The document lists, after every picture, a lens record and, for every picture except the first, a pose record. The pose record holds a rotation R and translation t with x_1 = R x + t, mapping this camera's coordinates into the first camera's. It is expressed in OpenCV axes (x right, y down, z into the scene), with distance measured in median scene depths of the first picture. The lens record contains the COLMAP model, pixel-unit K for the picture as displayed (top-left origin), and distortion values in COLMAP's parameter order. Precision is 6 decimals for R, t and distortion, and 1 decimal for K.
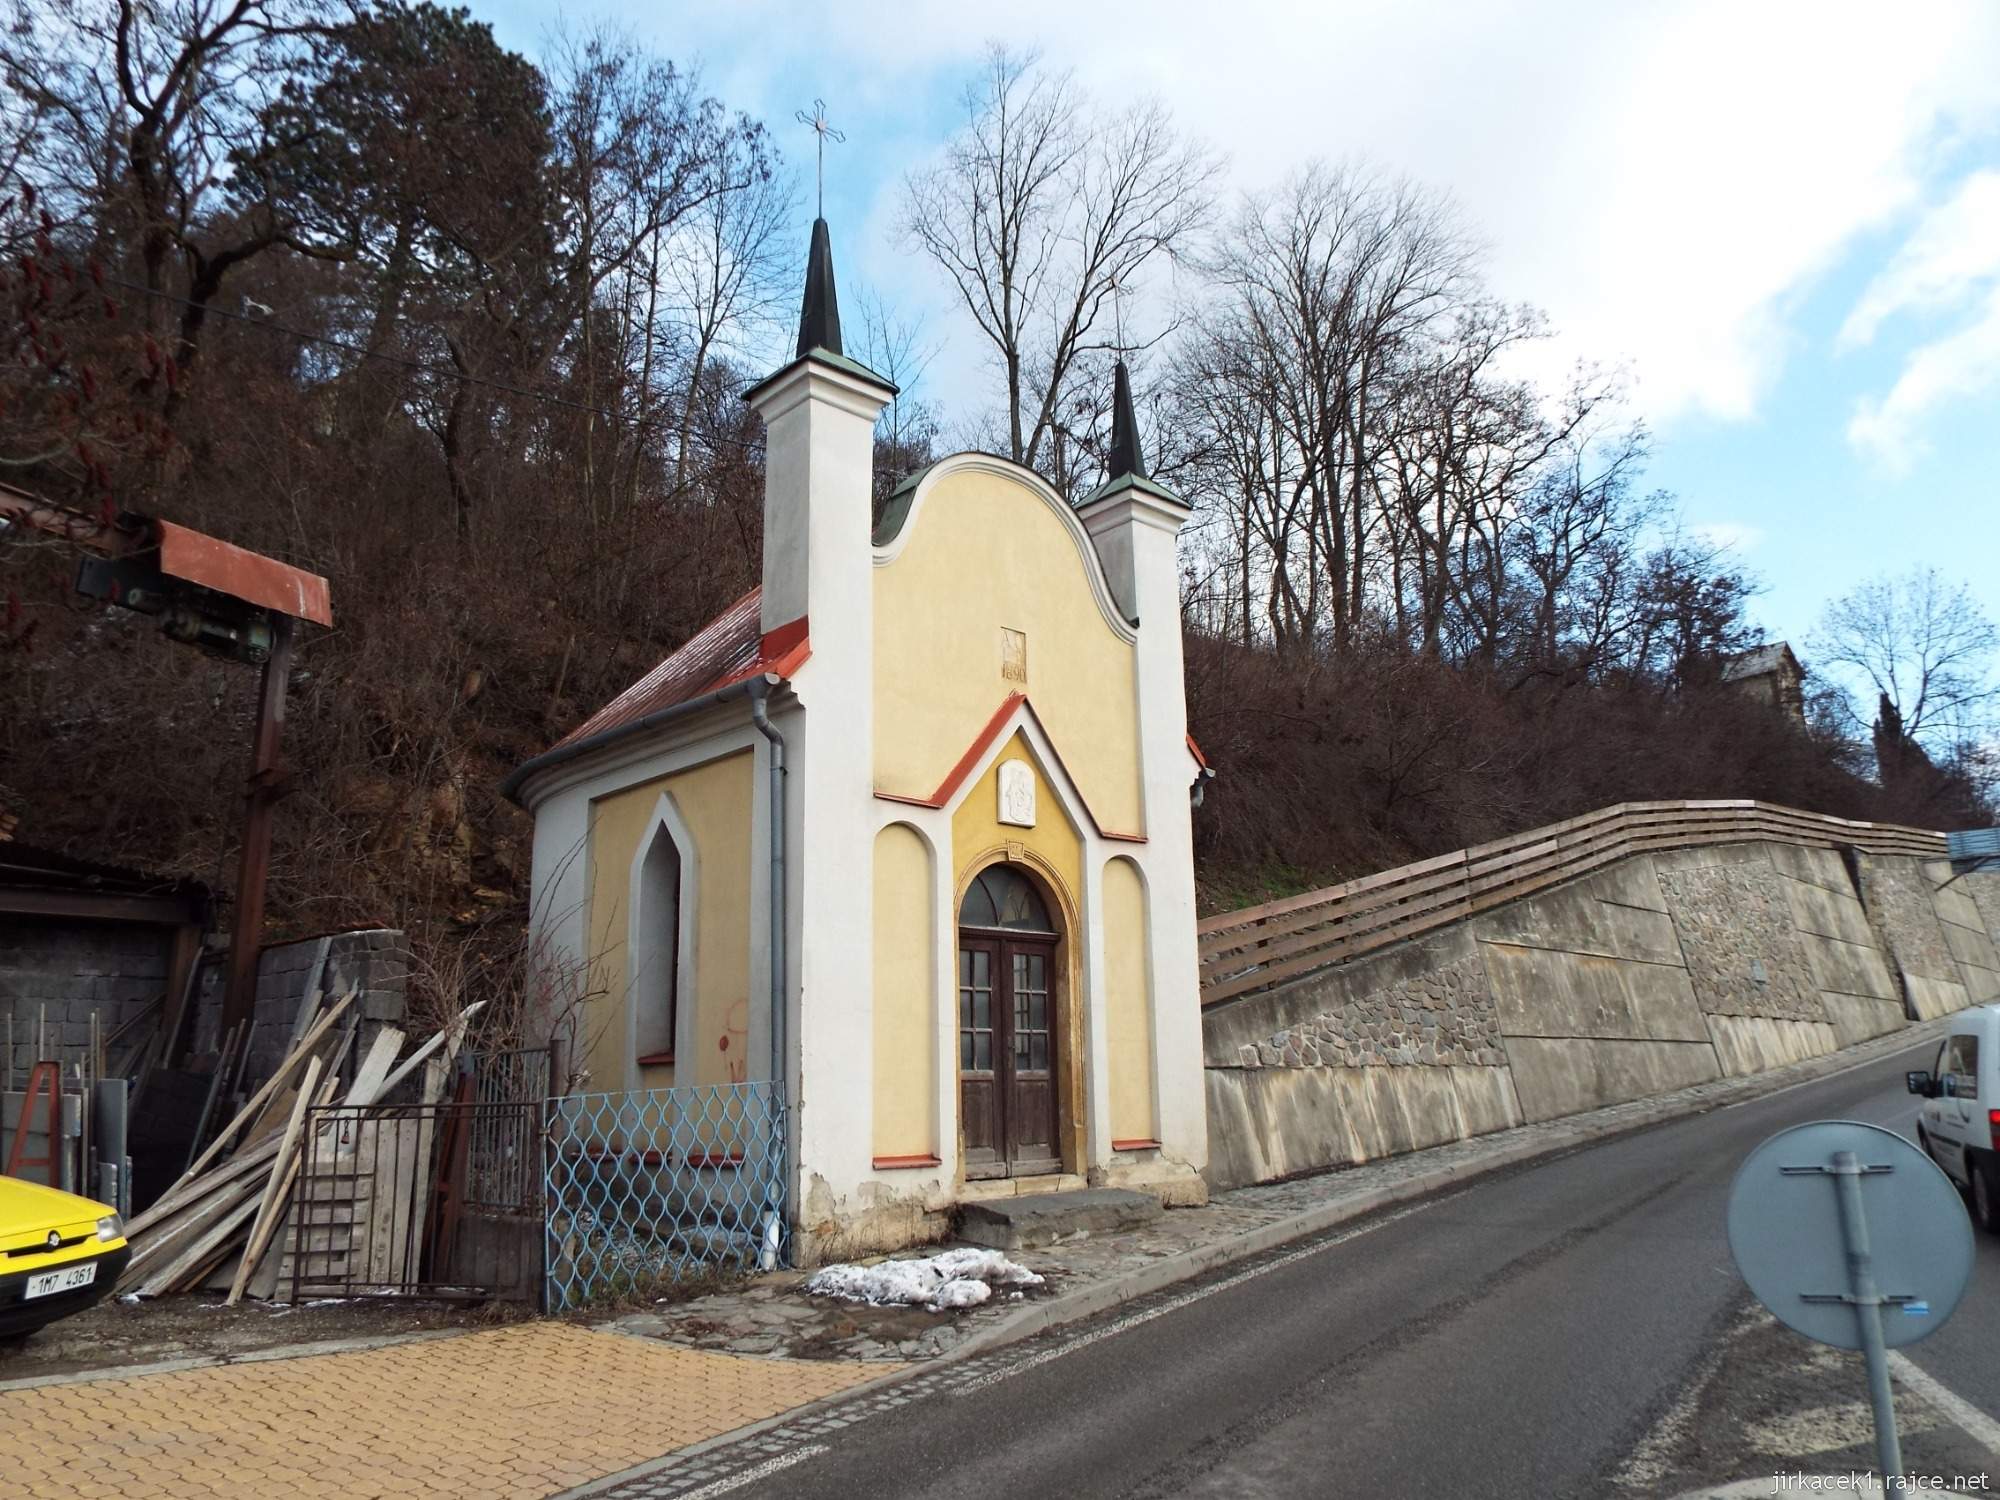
lens RADIAL K [[1421.8, 0, 997.9], [0, 1421.8, 752.8], [0, 0, 1]] dist [-0.004544, 0.000027]
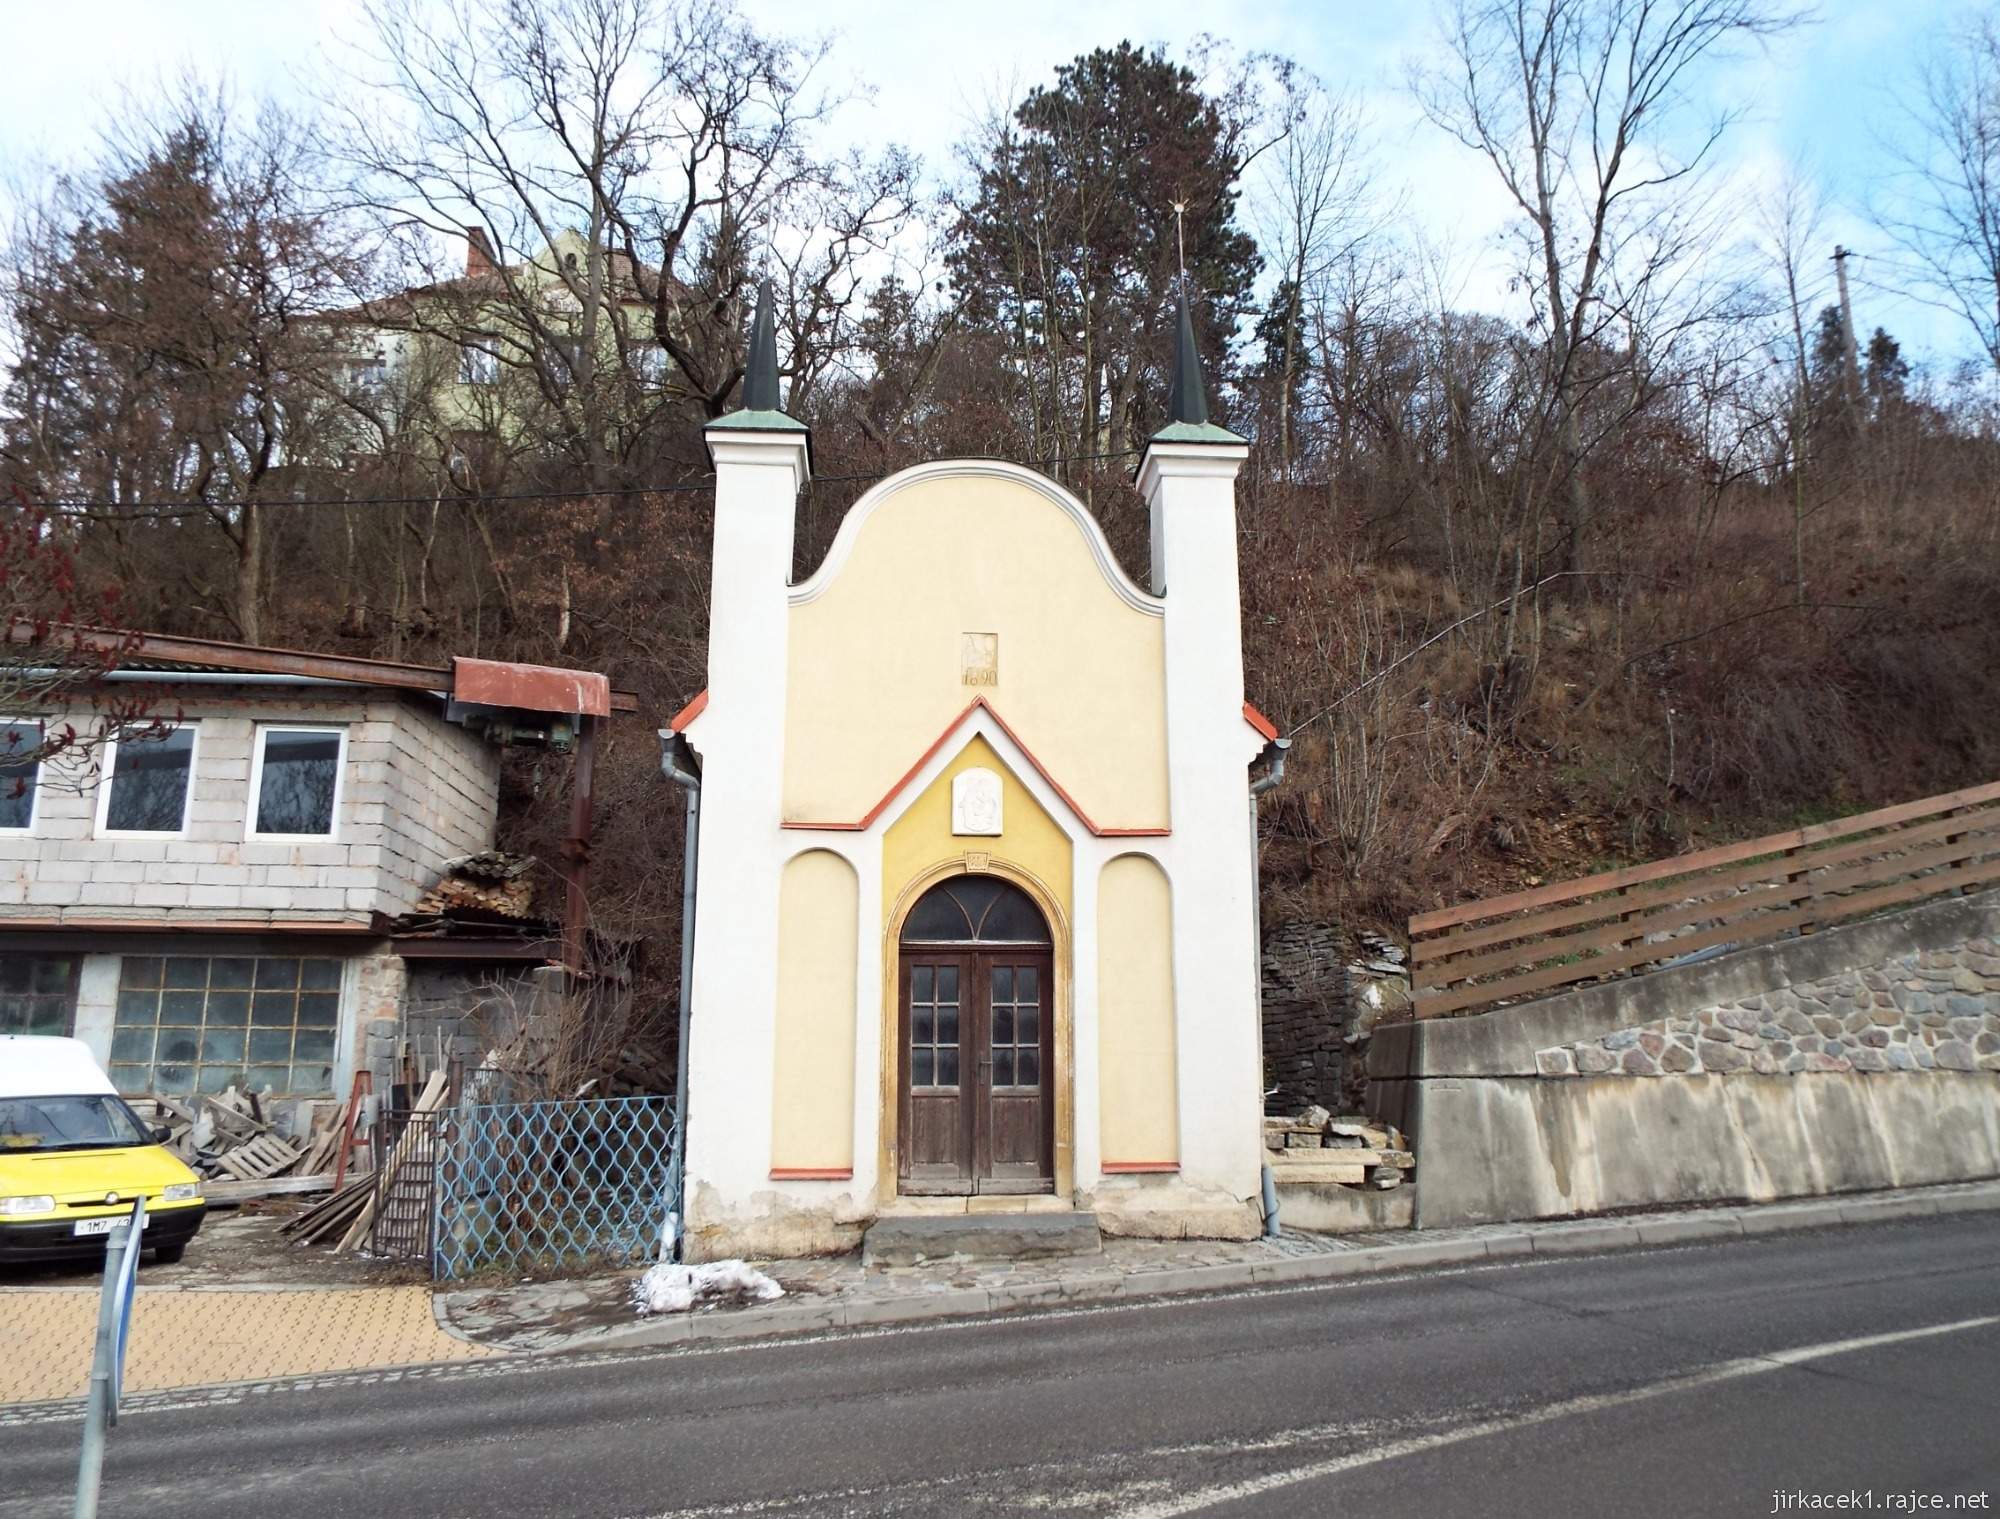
lens RADIAL K [[1481.8, 0, 1000.2], [0, 1481.8, 753.5], [0, 0, 1]] dist [-0.017630, 0.009723]
pose [[0.784723, -0.119655, -0.608188, 0.603204], [0.134905, 0.990640, -0.020835, 0.017308], [0.604988, -0.065698, 0.793520, 0.192016]]
